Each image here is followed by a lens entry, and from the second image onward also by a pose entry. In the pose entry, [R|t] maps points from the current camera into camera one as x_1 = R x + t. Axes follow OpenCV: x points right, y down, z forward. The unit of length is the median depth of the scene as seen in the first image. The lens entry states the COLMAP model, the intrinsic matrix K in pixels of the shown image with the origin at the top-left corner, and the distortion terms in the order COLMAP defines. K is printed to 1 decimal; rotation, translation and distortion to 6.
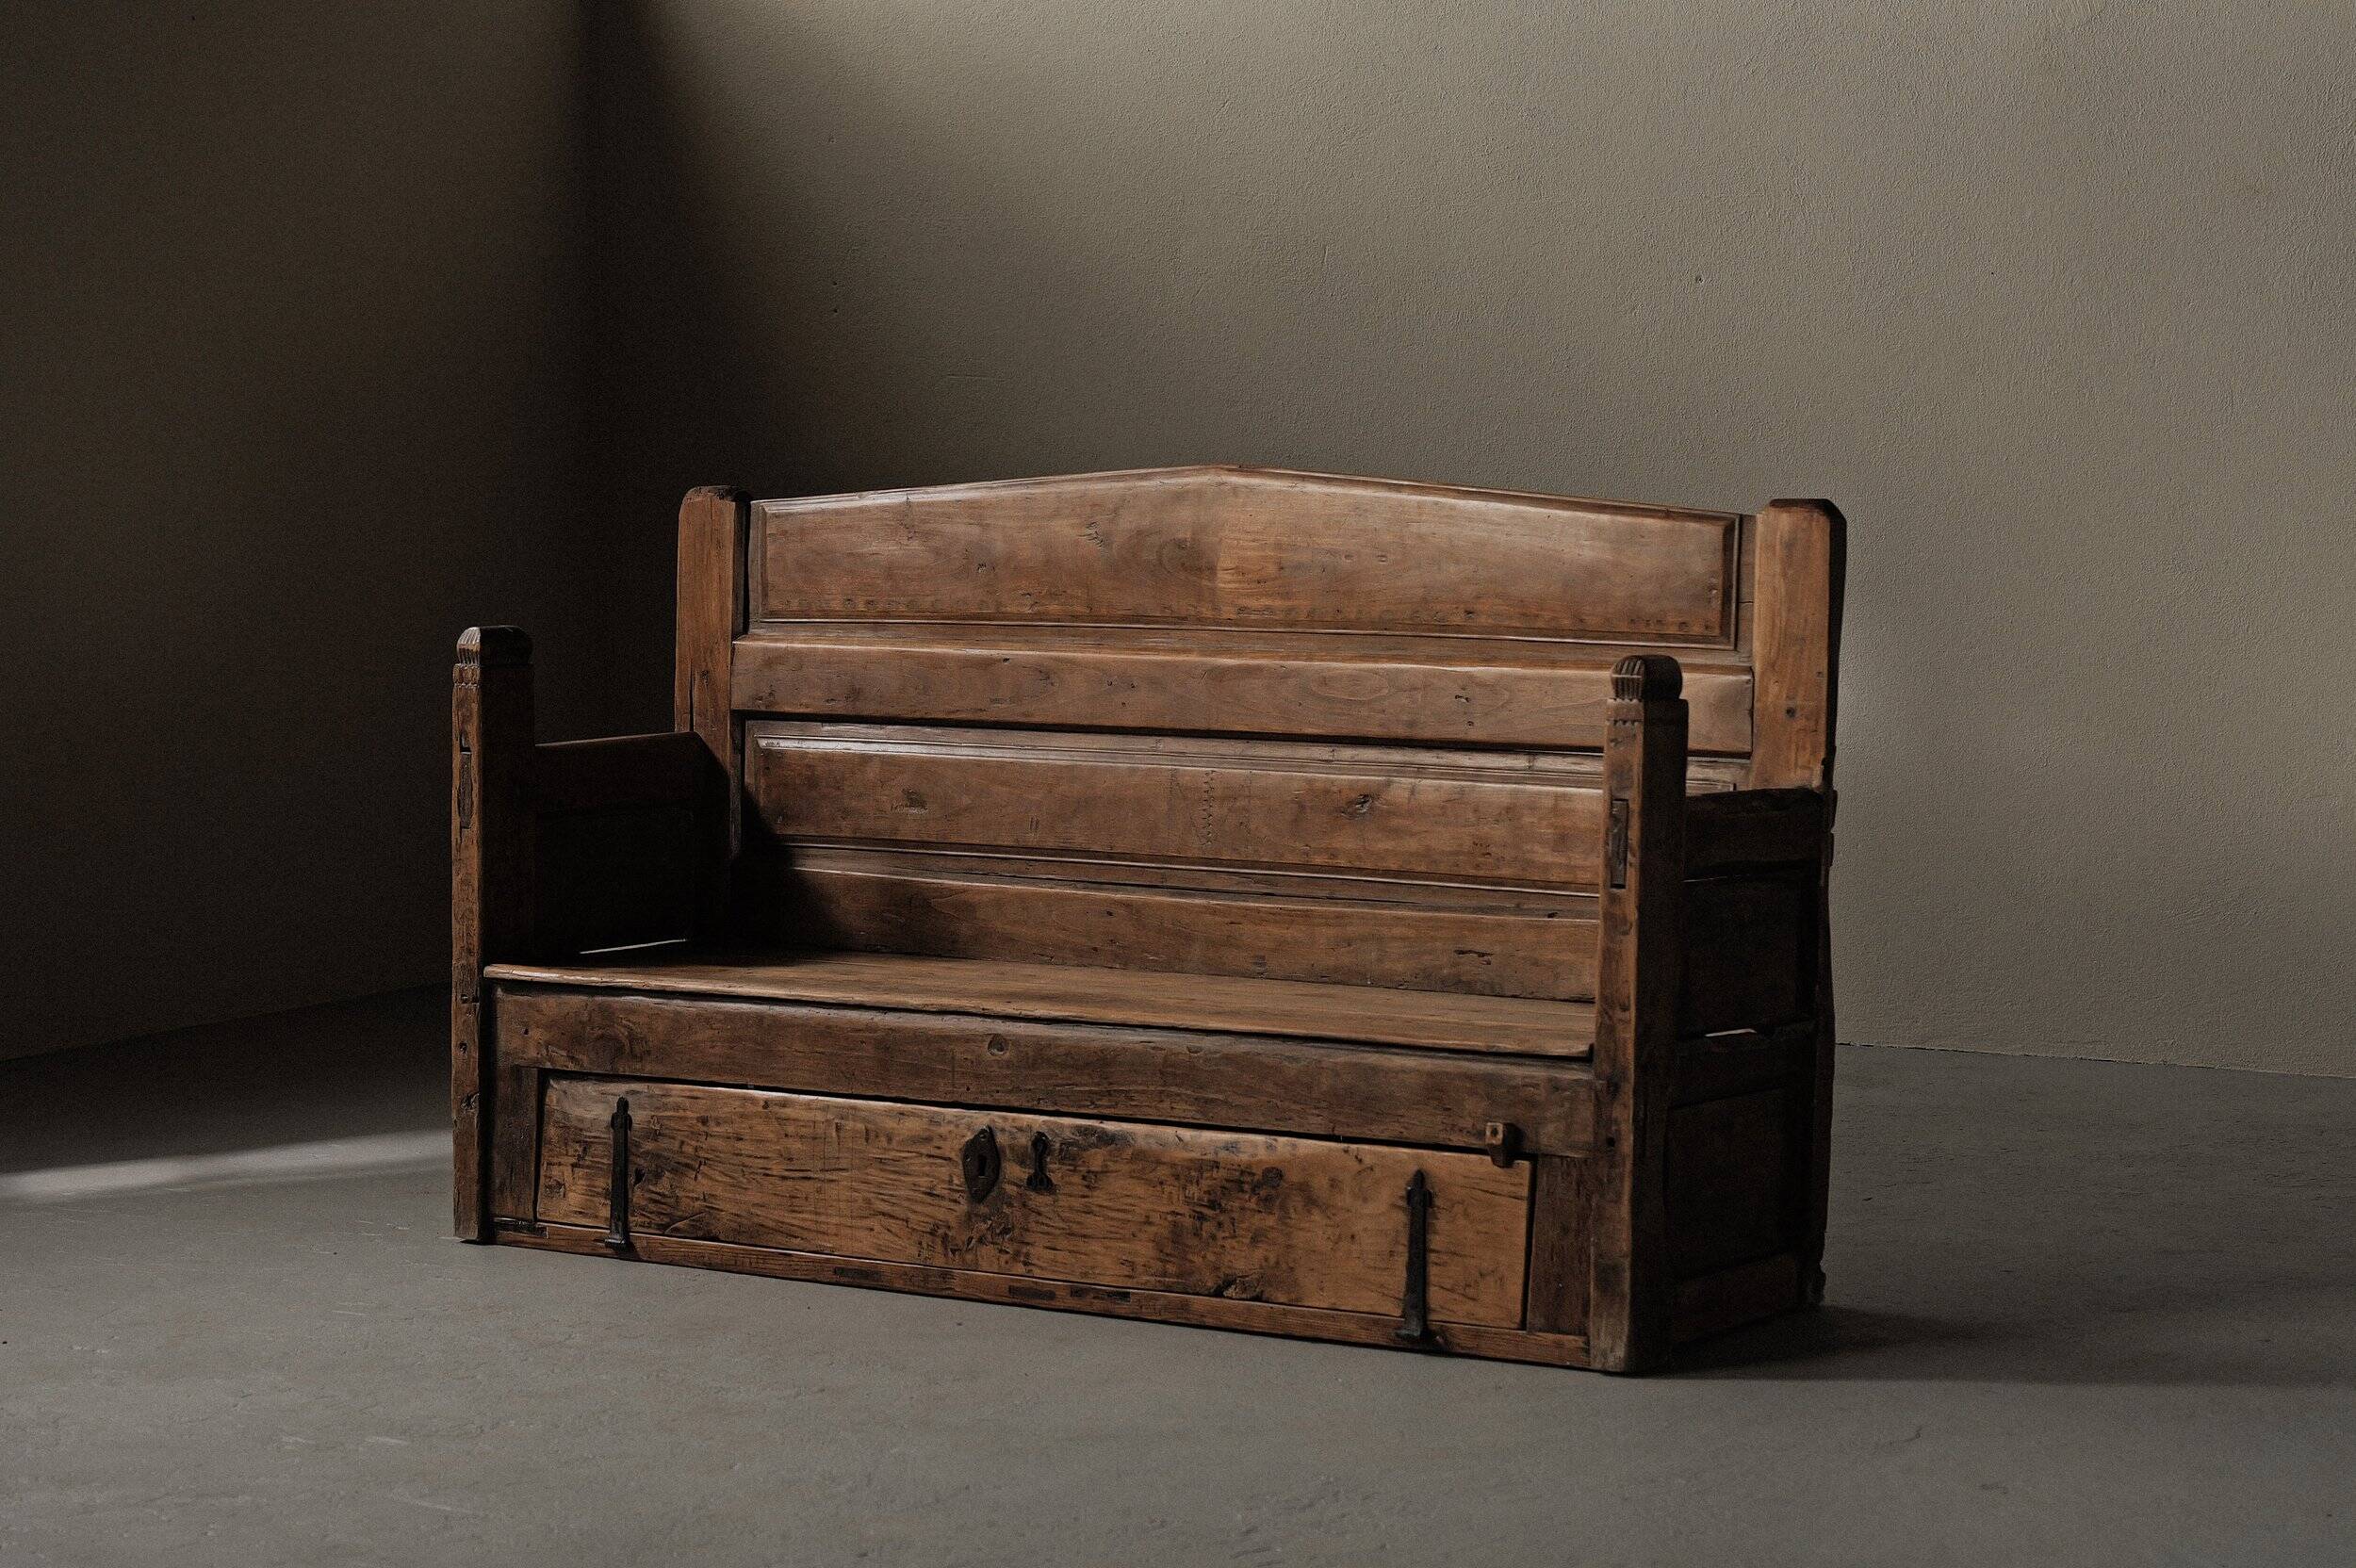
lens RADIAL K [[4933.3, 0, 1066.7], [0, 4933.3, 788.9], [0, 0, 1]] dist [-0.100038, -0.051300]
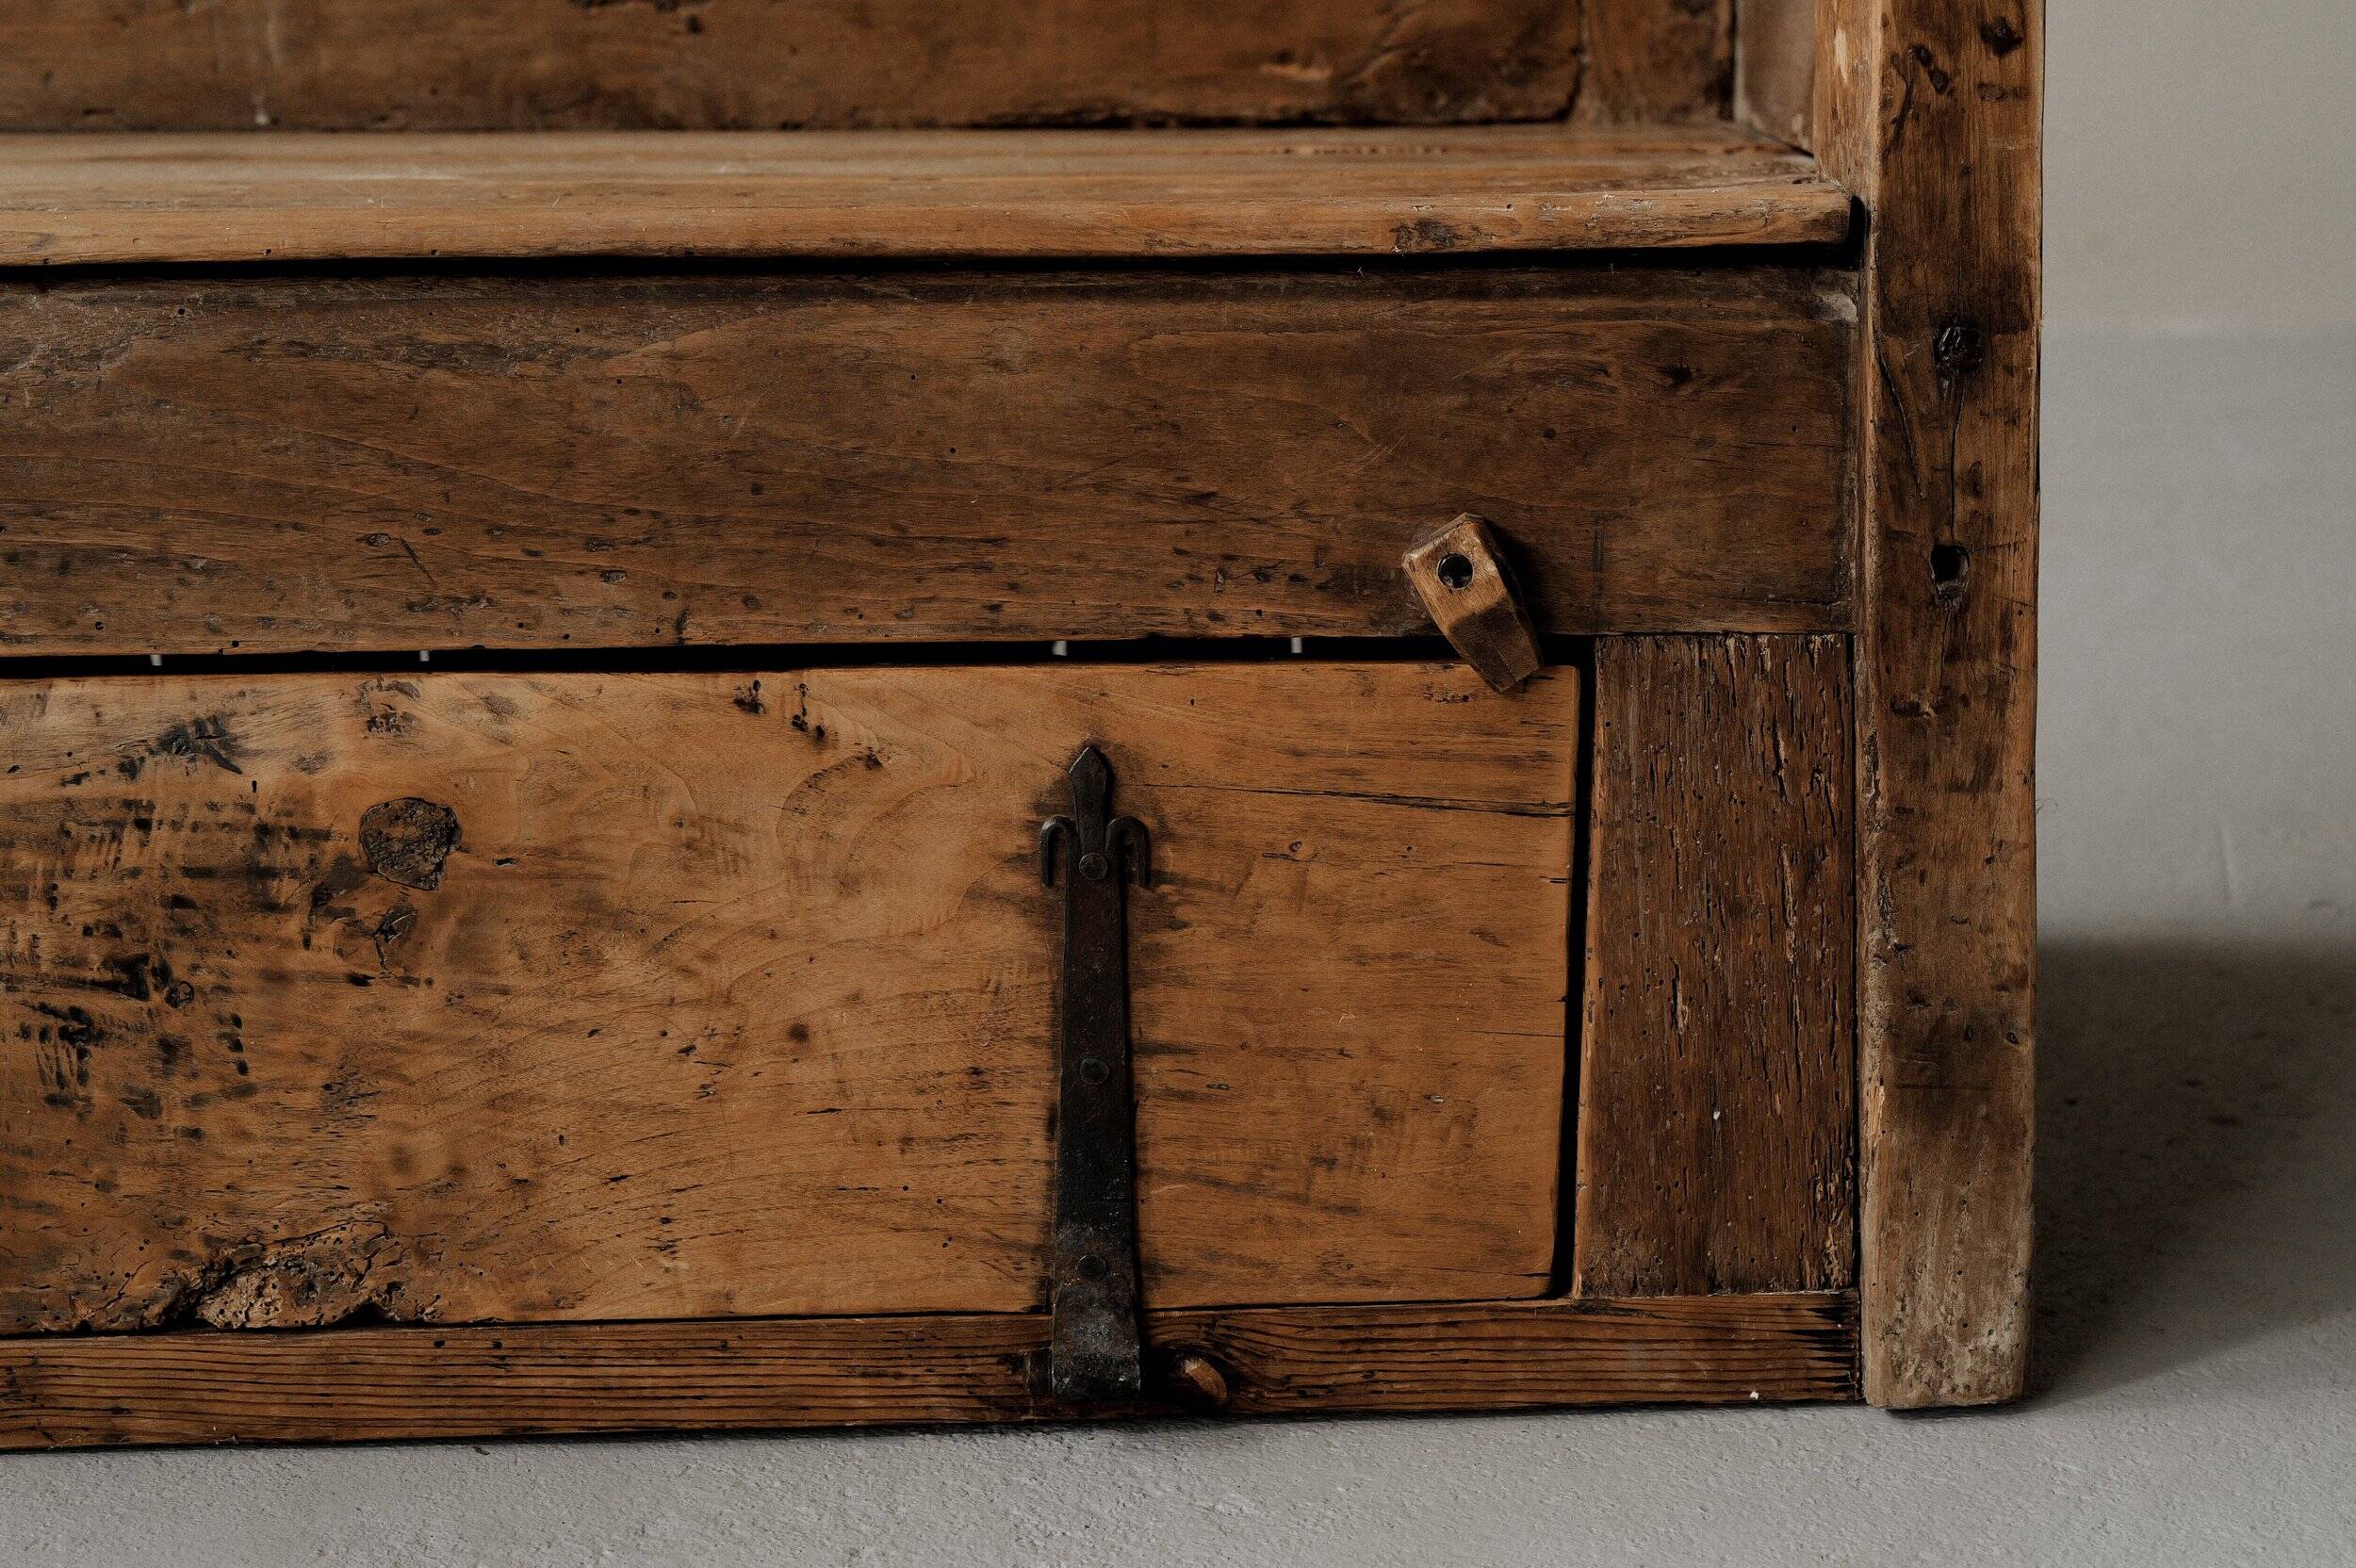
lens RADIAL K [[3805.0, 0, 1372.3], [0, 3805.0, 571.3], [0, 0, 1]] dist [-0.040085, 0.101877]
pose [[0.795678, -0.112681, 0.595147, -0.030075], [0.044812, 0.990802, 0.127680, 0.040540], [-0.604060, -0.074923, 0.793409, 0.770598]]
